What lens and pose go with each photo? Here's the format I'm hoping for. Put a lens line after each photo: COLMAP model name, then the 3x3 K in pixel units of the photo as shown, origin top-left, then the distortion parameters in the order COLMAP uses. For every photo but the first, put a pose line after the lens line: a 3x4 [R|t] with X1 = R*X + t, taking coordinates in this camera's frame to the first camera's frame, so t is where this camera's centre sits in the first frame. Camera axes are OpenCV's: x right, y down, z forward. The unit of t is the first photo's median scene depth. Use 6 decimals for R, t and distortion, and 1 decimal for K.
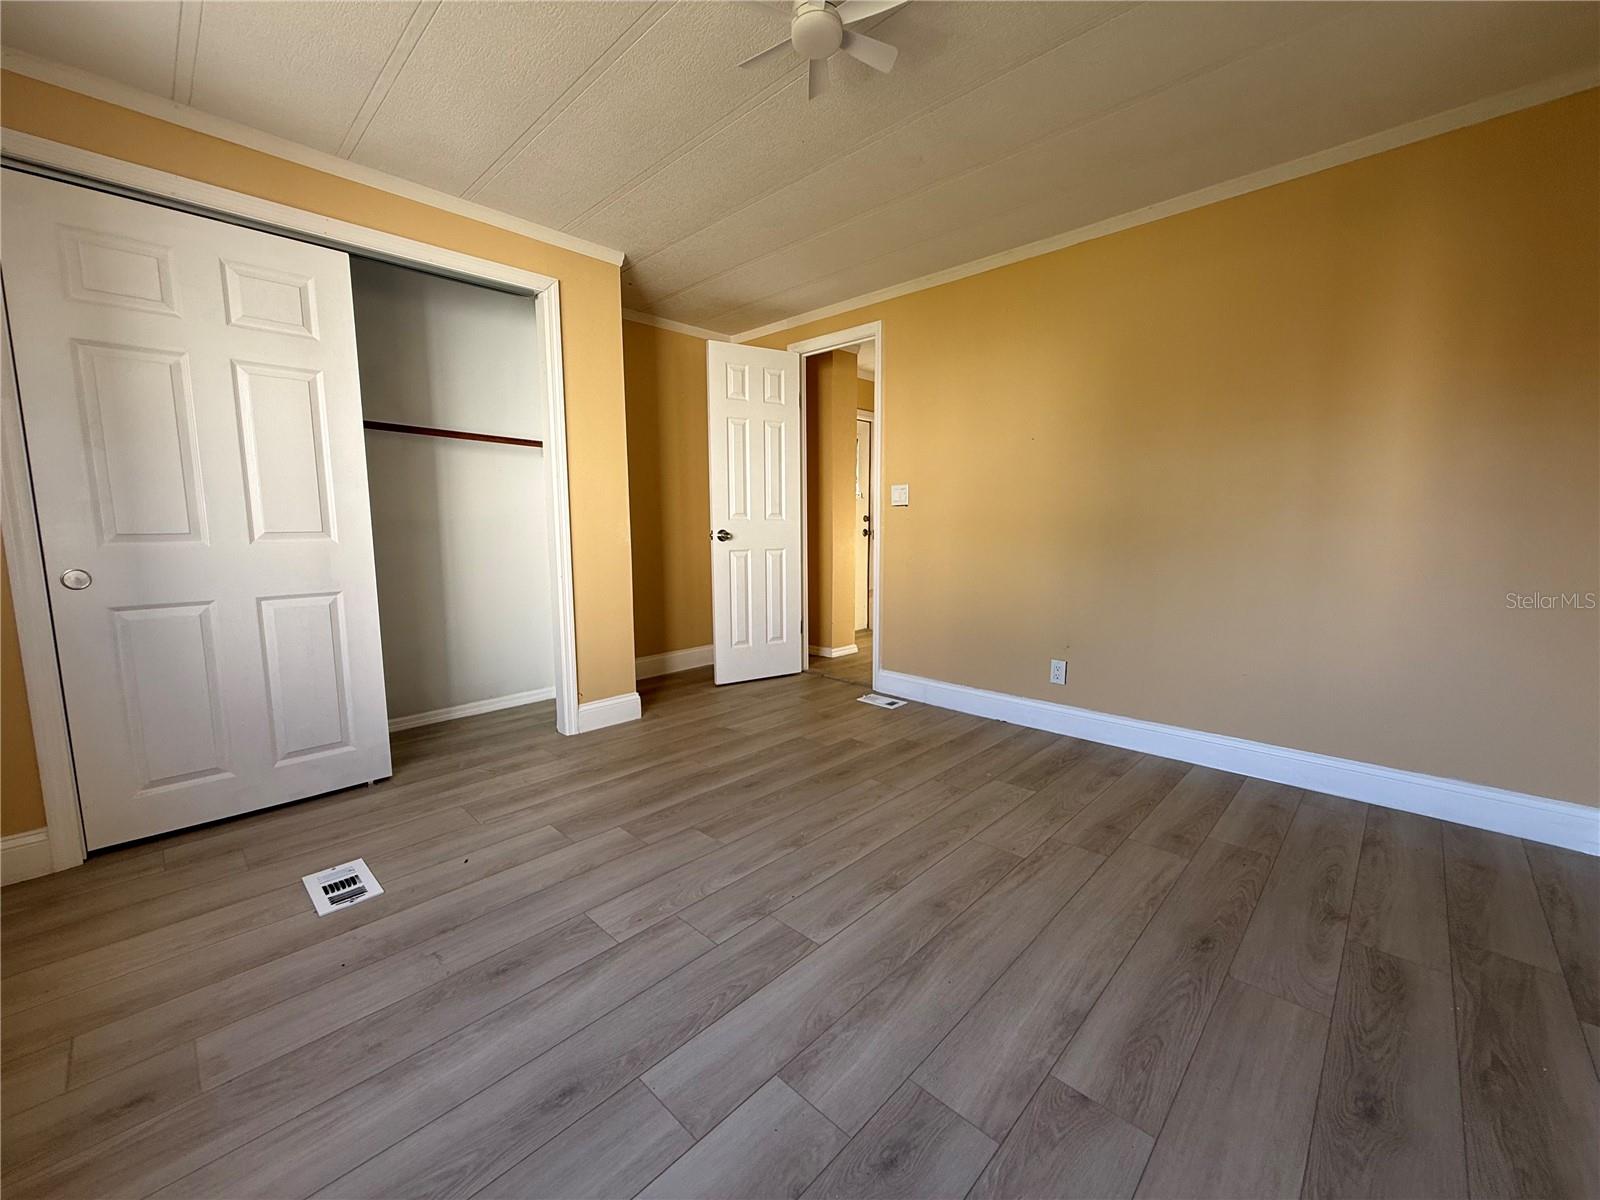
lens RADIAL K [[637.4, 0, 795.6], [0, 637.4, 597.0], [0, 0, 1]] dist [-0.002022, 0.000771]
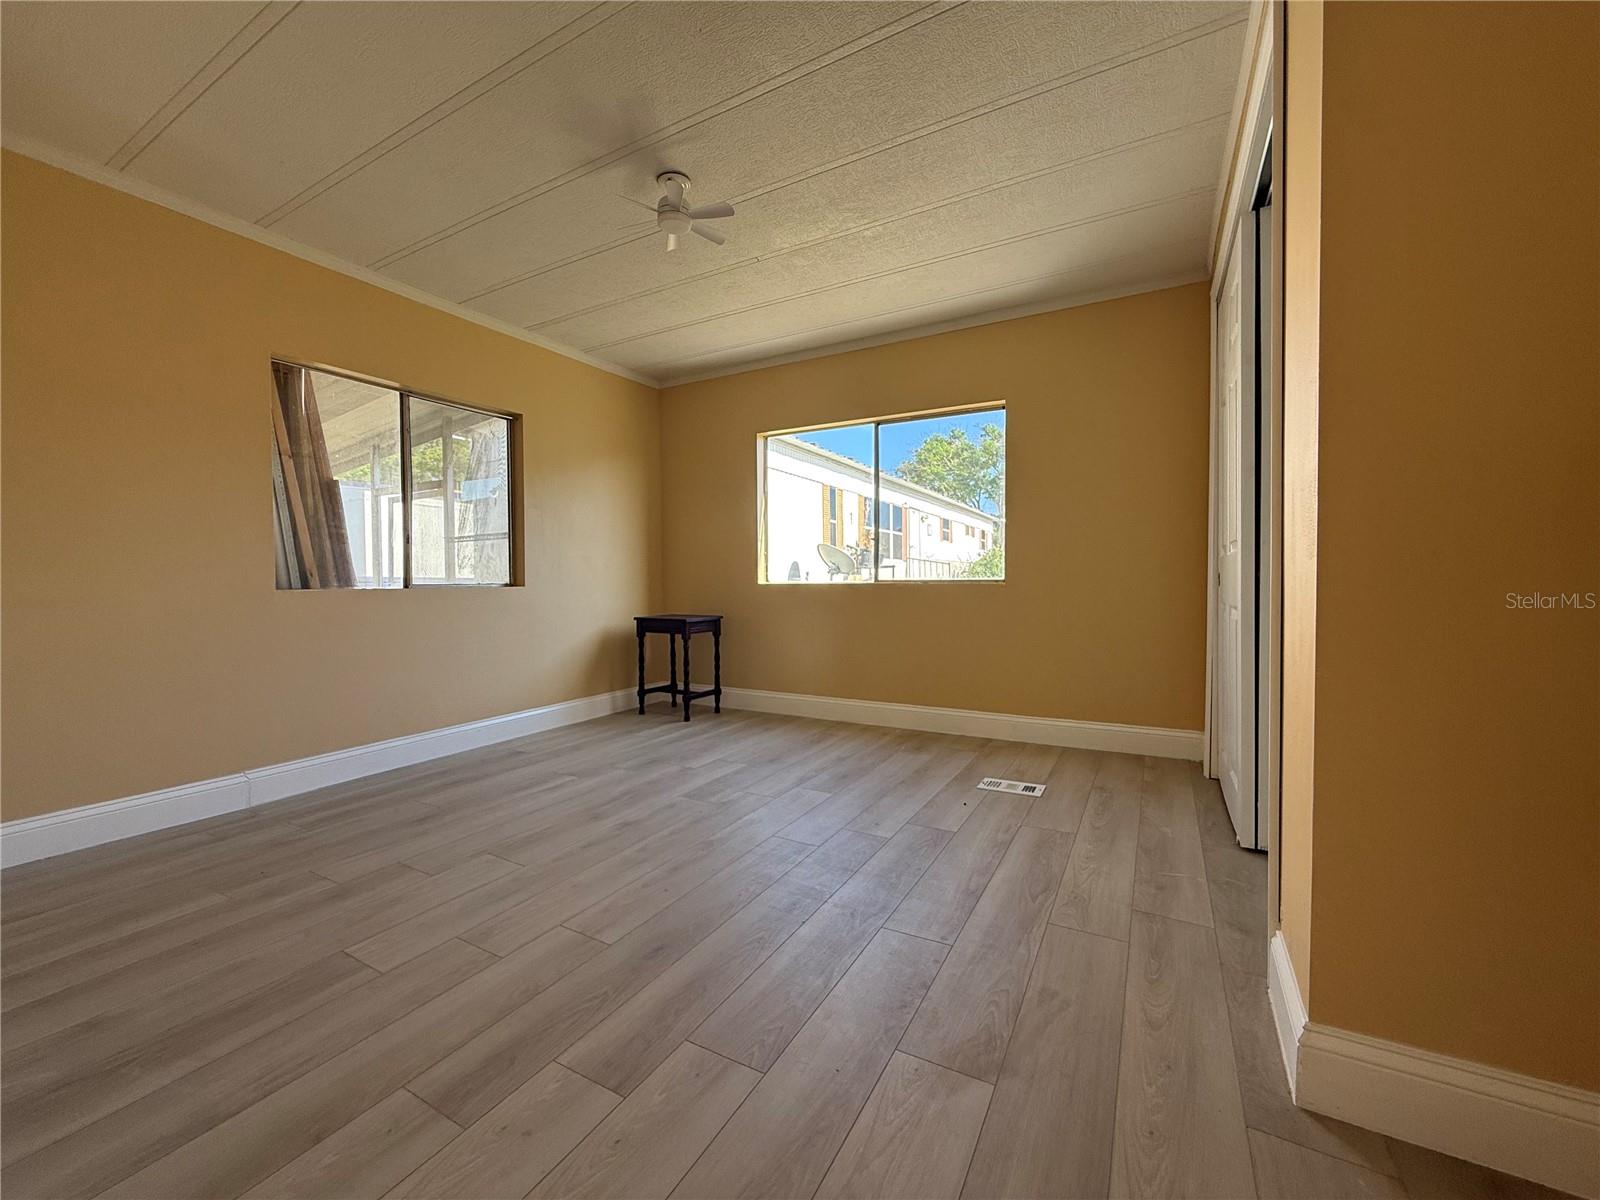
lens RADIAL K [[637.4, 0, 795.6], [0, 637.4, 597.0], [0, 0, 1]] dist [-0.002022, 0.000771]
pose [[-0.968030, 0.021601, -0.249901, 0.119946], [-0.014192, 0.989972, 0.140548, -0.169376], [0.250431, 0.139601, -0.958017, 2.083019]]
